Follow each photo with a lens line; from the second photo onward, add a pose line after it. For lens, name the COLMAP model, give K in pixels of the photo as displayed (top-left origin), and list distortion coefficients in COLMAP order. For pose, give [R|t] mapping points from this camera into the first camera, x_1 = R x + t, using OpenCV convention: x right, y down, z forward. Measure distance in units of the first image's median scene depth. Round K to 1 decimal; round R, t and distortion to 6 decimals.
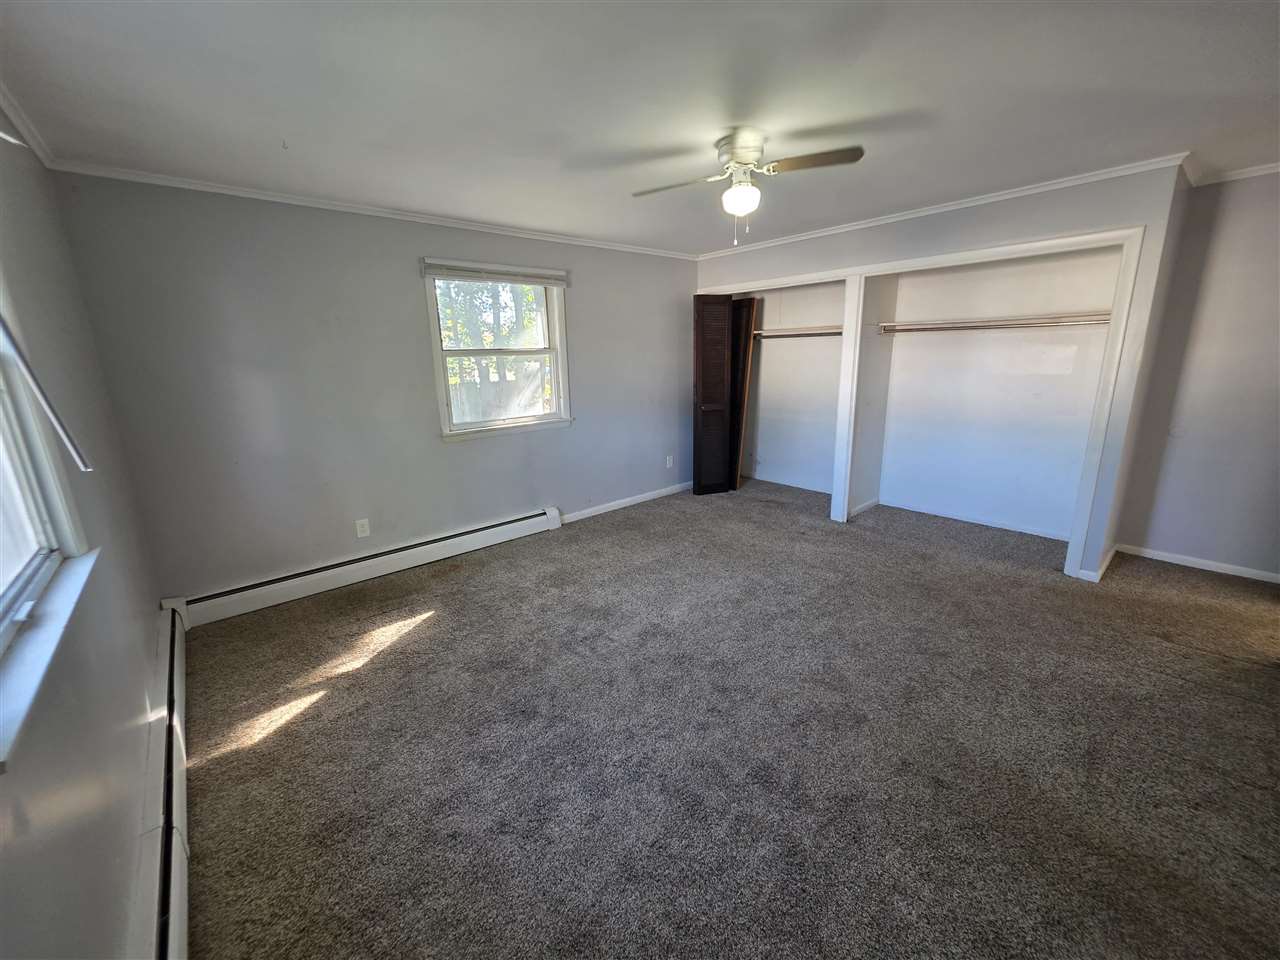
lens RADIAL K [[510.7, 0, 640.0], [0, 510.7, 480.0], [0, 0, 1]] dist [0.000580, -0.000012]
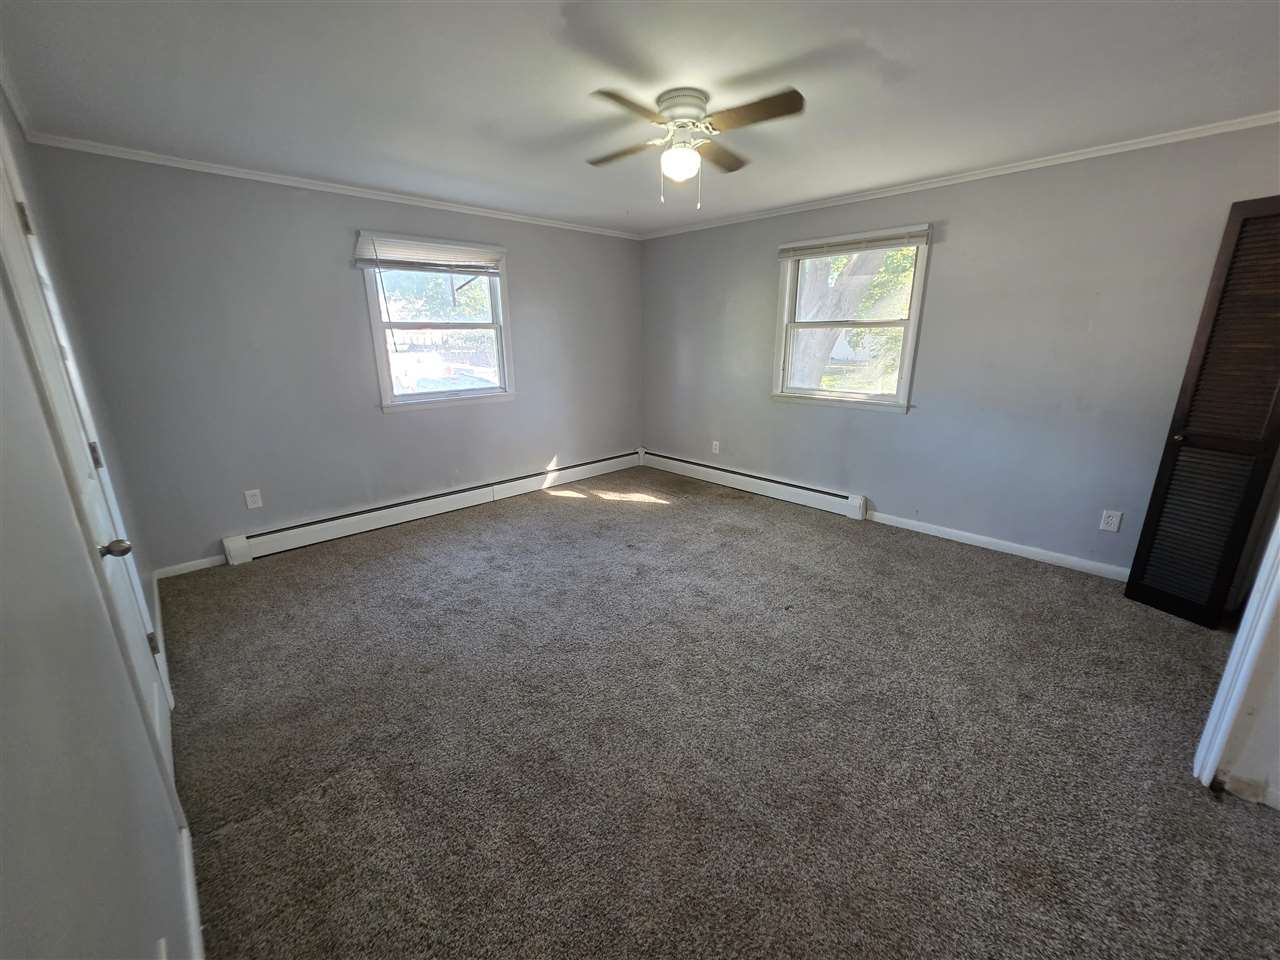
lens RADIAL K [[510.7, 0, 640.0], [0, 510.7, 480.0], [0, 0, 1]] dist [0.000580, -0.000012]
pose [[0.052590, 0.297224, -0.953358, 0.775801], [-0.238643, 0.930759, 0.277014, -0.153405], [0.969682, 0.212944, 0.119879, 0.576684]]
